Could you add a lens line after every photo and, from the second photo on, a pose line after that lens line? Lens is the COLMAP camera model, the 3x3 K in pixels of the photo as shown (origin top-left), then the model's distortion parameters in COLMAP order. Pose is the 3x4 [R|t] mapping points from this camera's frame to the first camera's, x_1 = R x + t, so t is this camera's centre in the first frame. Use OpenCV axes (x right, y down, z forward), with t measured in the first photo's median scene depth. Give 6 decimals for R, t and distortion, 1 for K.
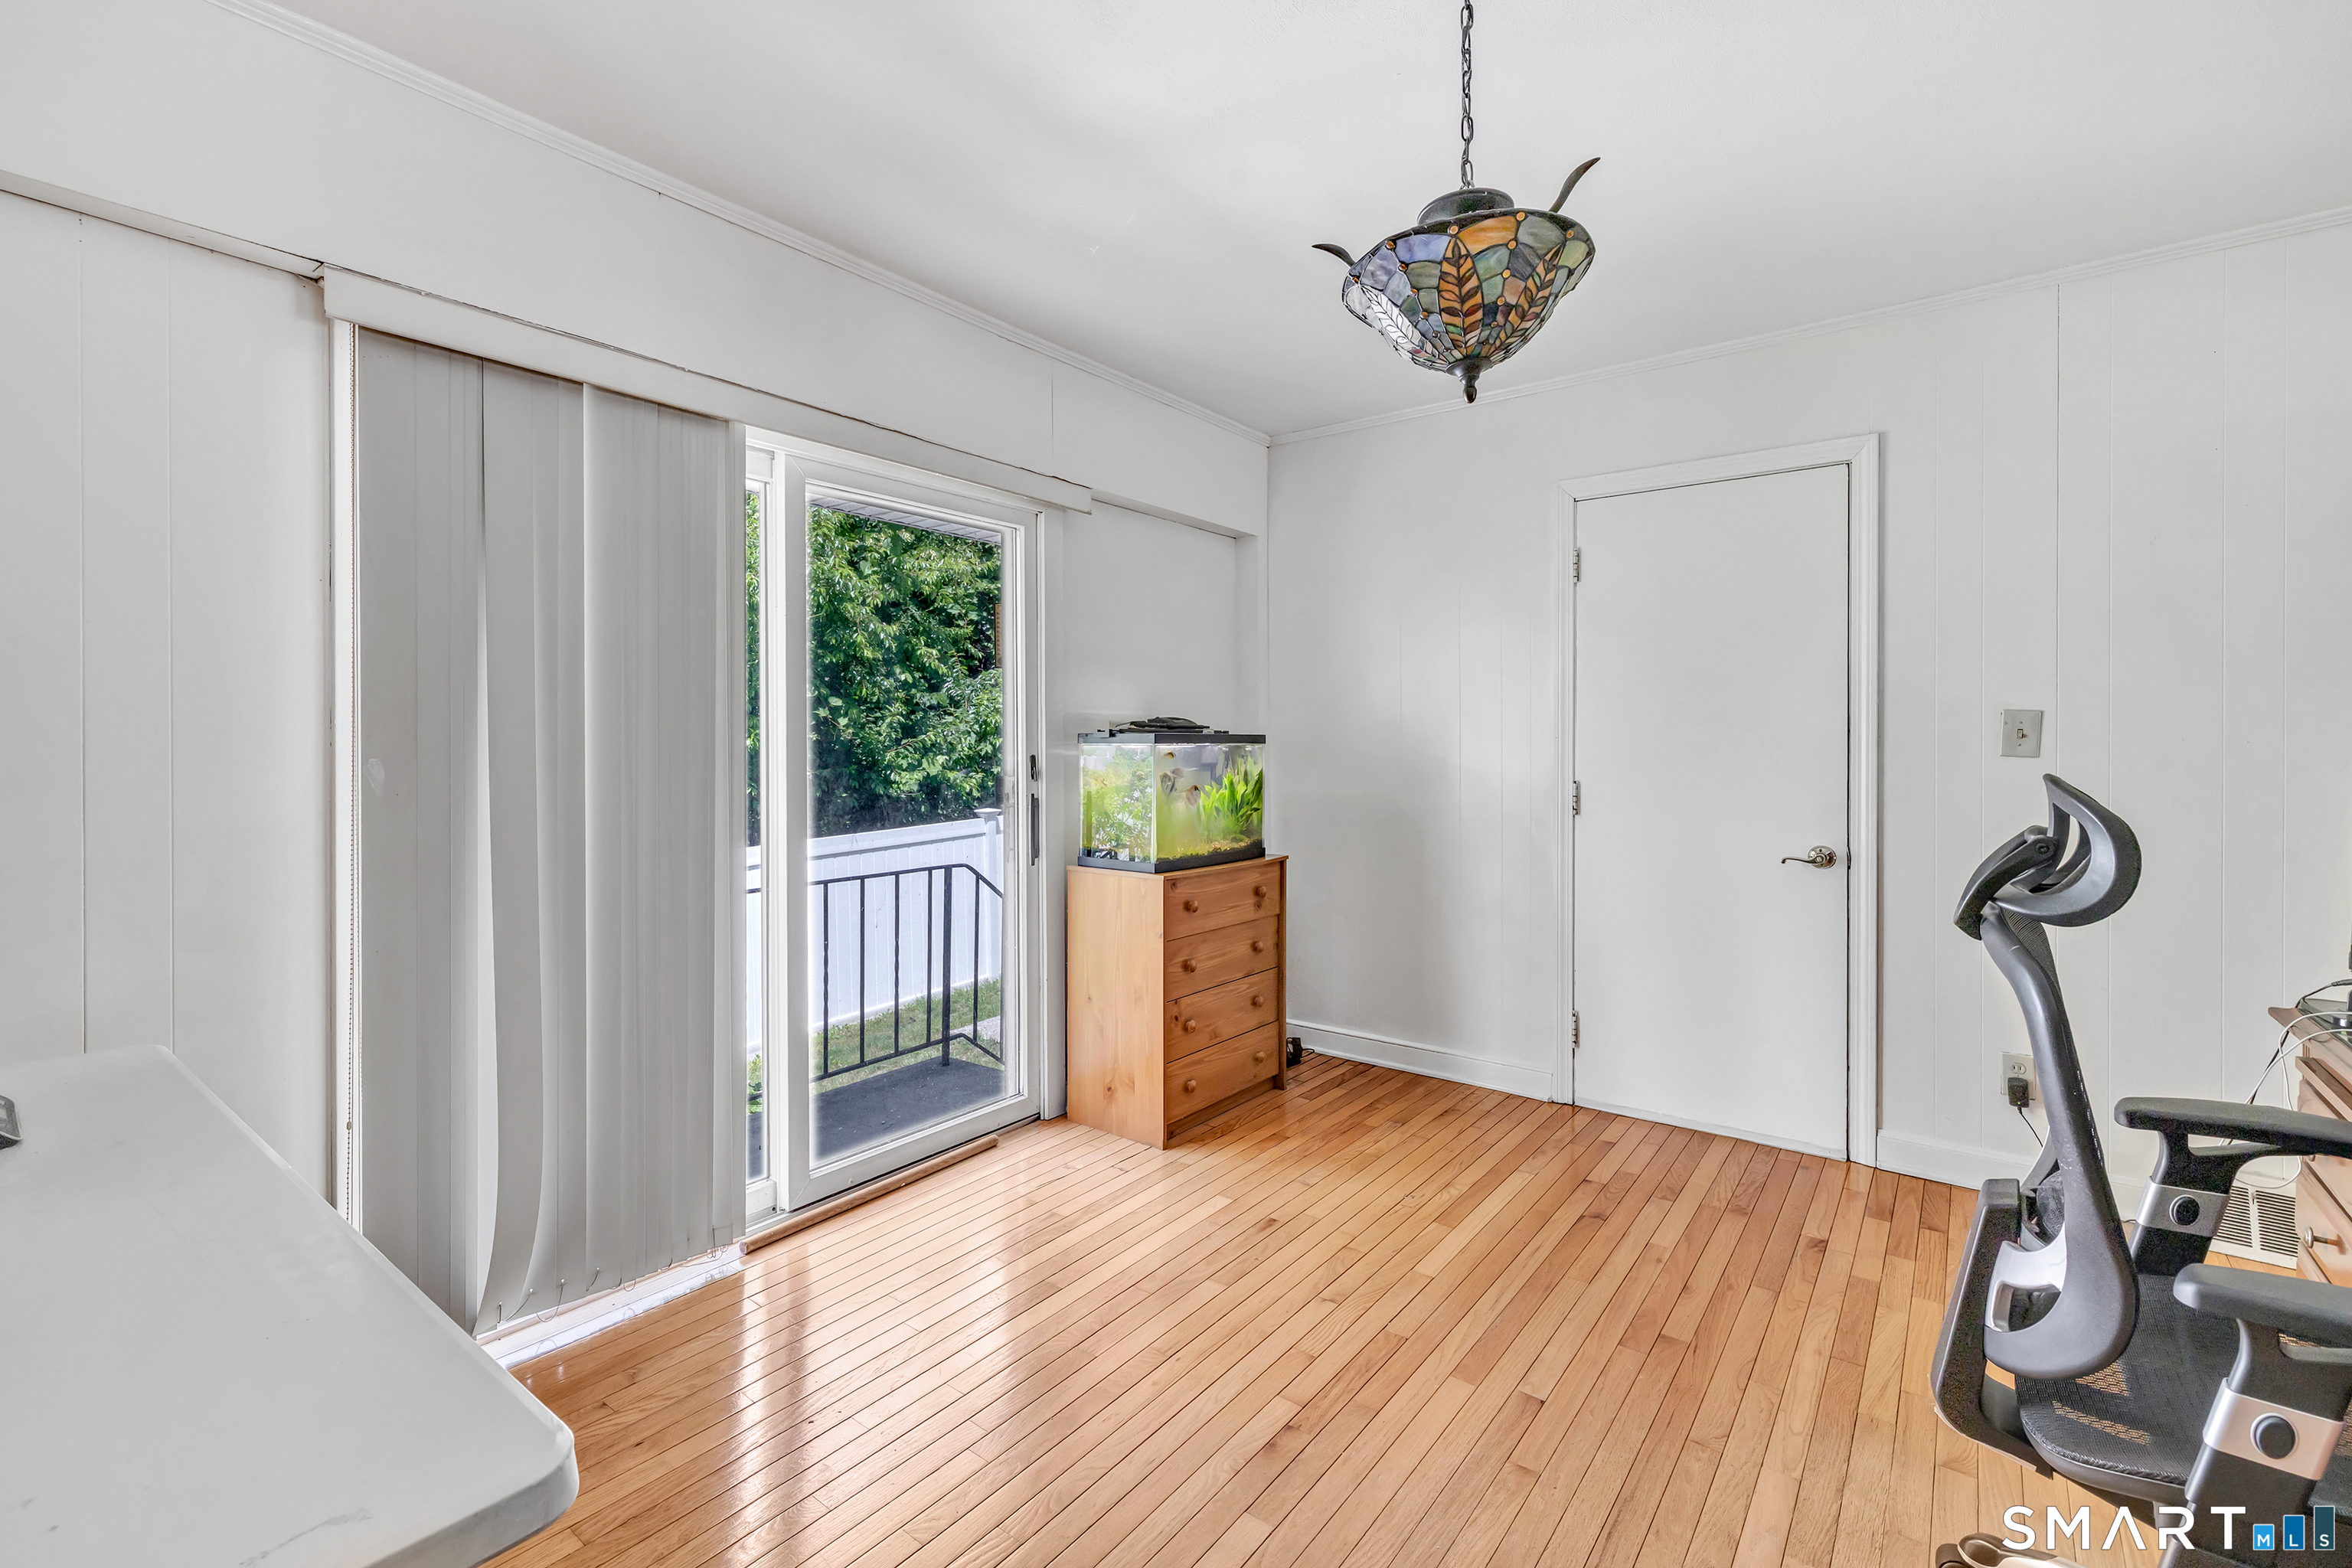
lens RADIAL K [[1043.8, 0, 1177.8], [0, 1043.8, 741.1], [0, 0, 1]] dist [-0.001310, -0.000068]
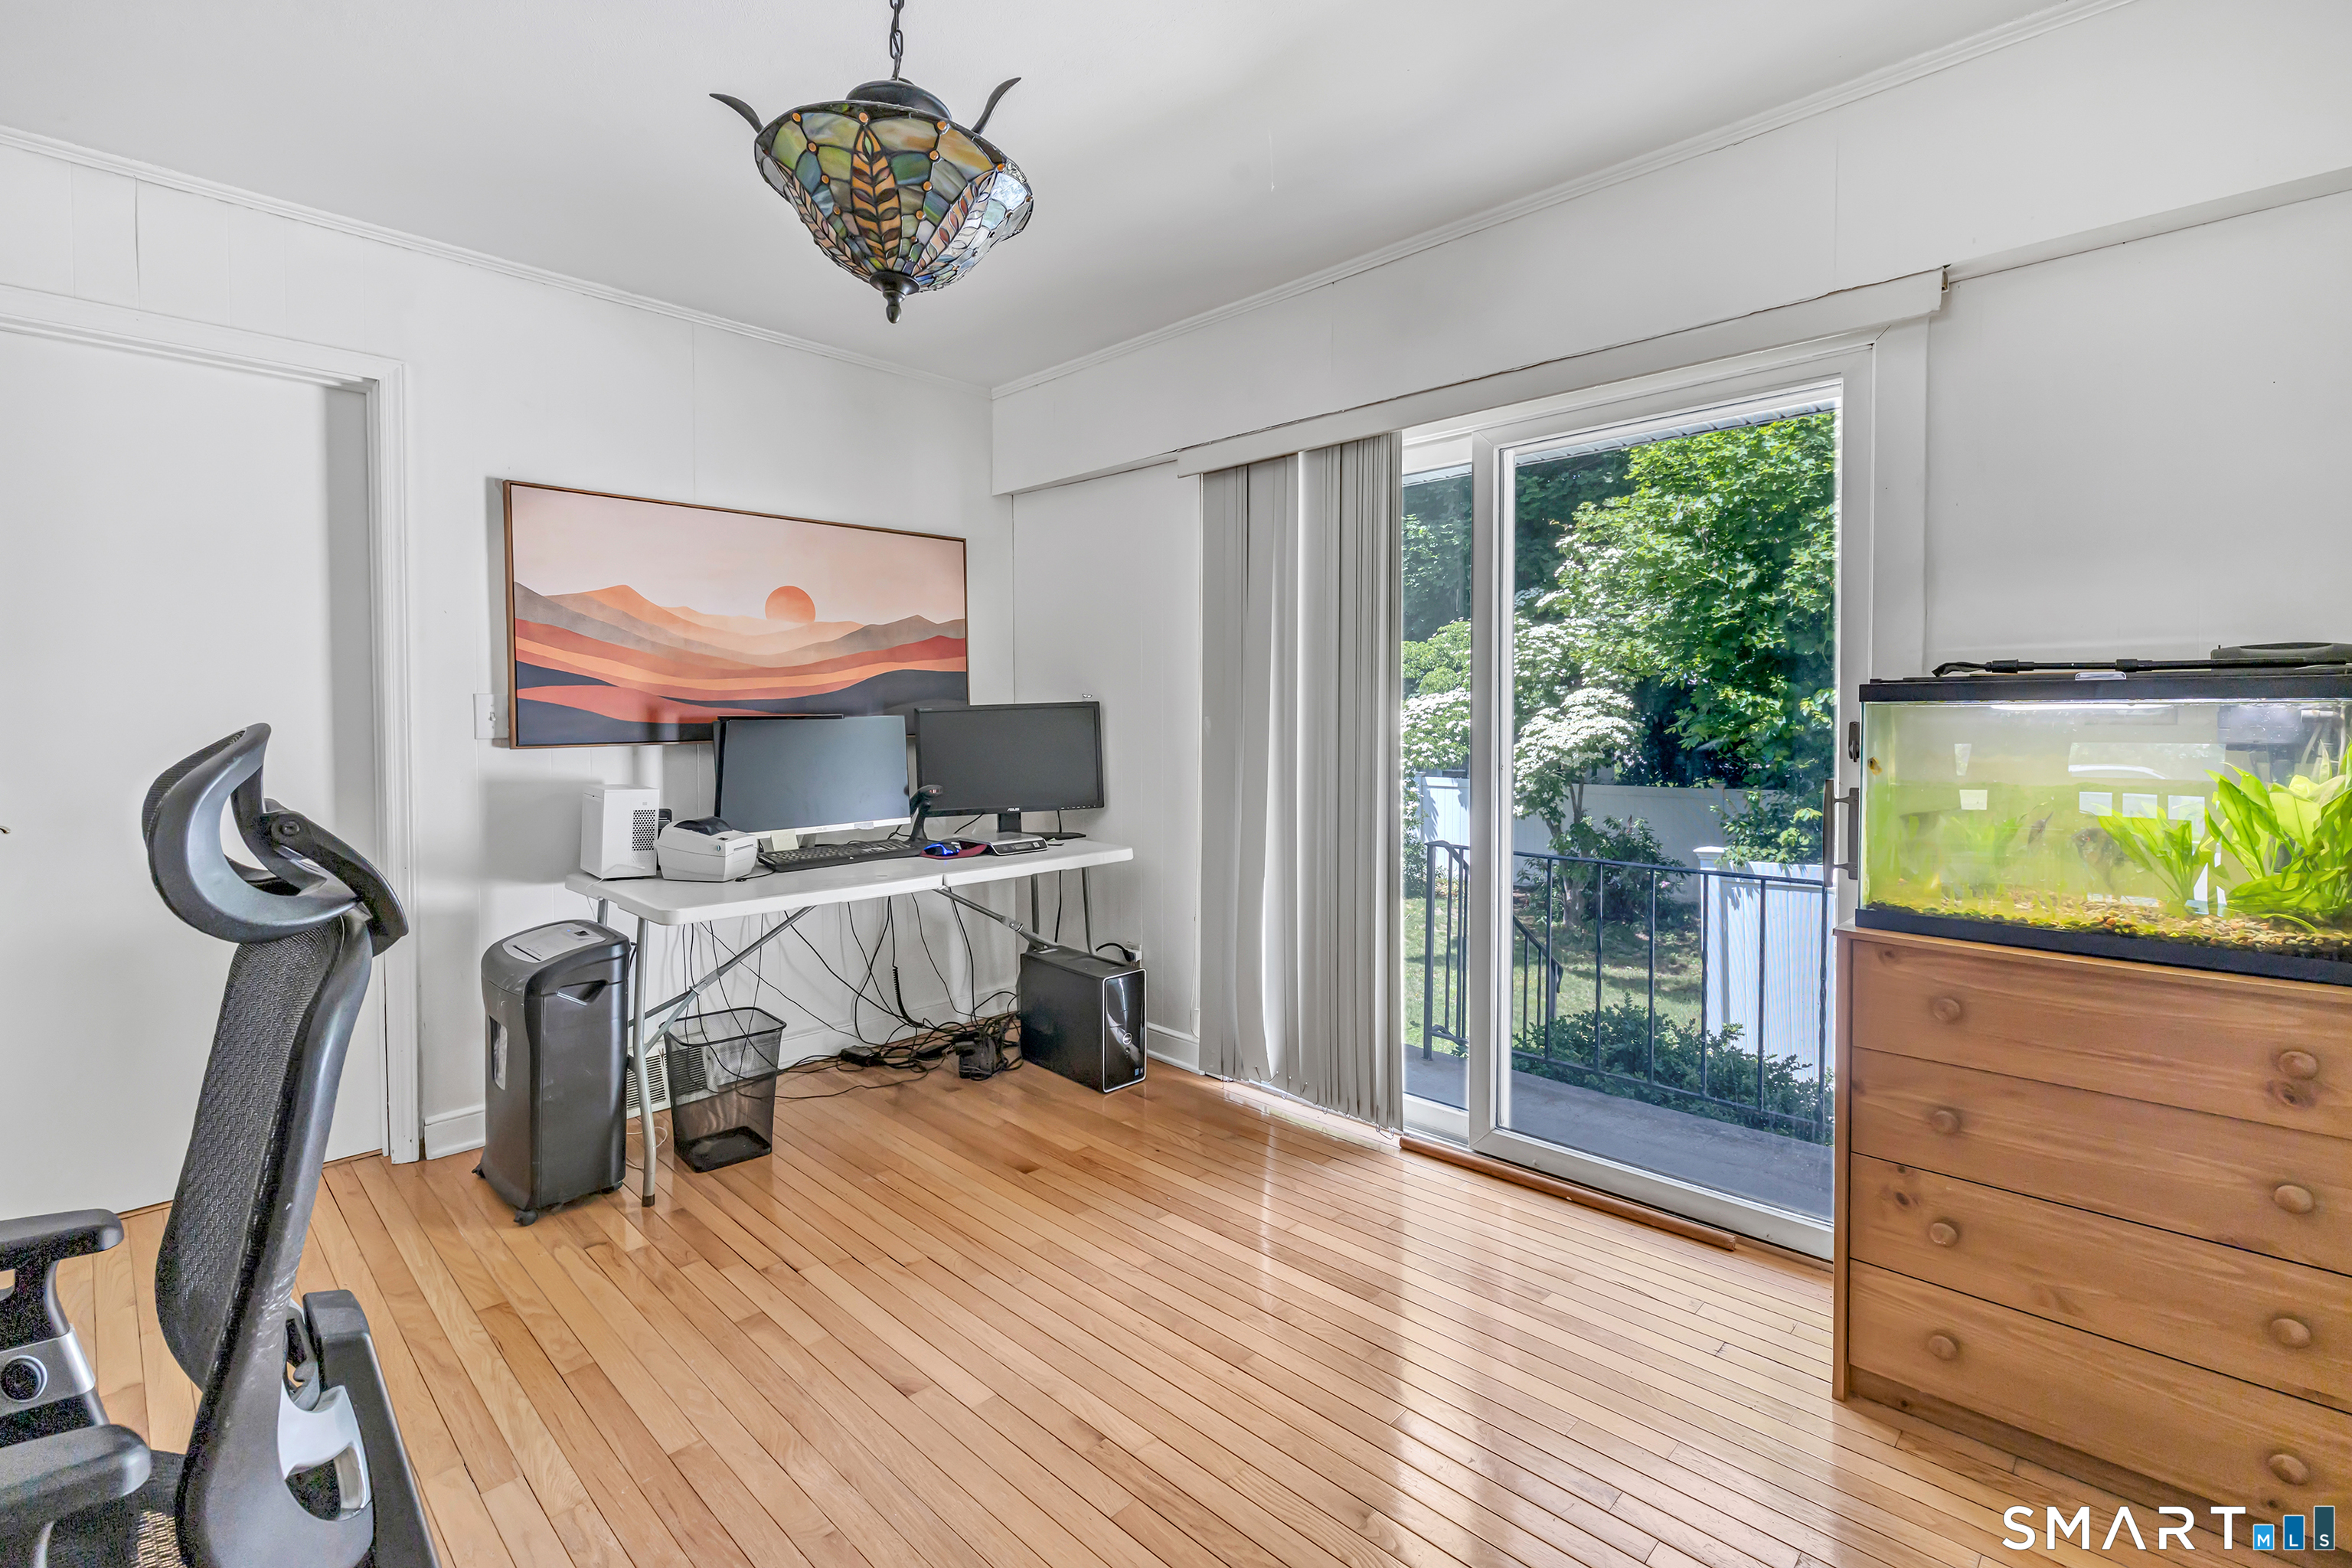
lens RADIAL K [[1043.8, 0, 1177.8], [0, 1043.8, 741.1], [0, 0, 1]] dist [-0.001310, -0.000068]
pose [[-0.112565, 0.021191, -0.993418, 0.769621], [-0.000304, 0.999772, 0.021361, 0.014777], [0.993644, 0.002706, -0.112533, 0.893776]]
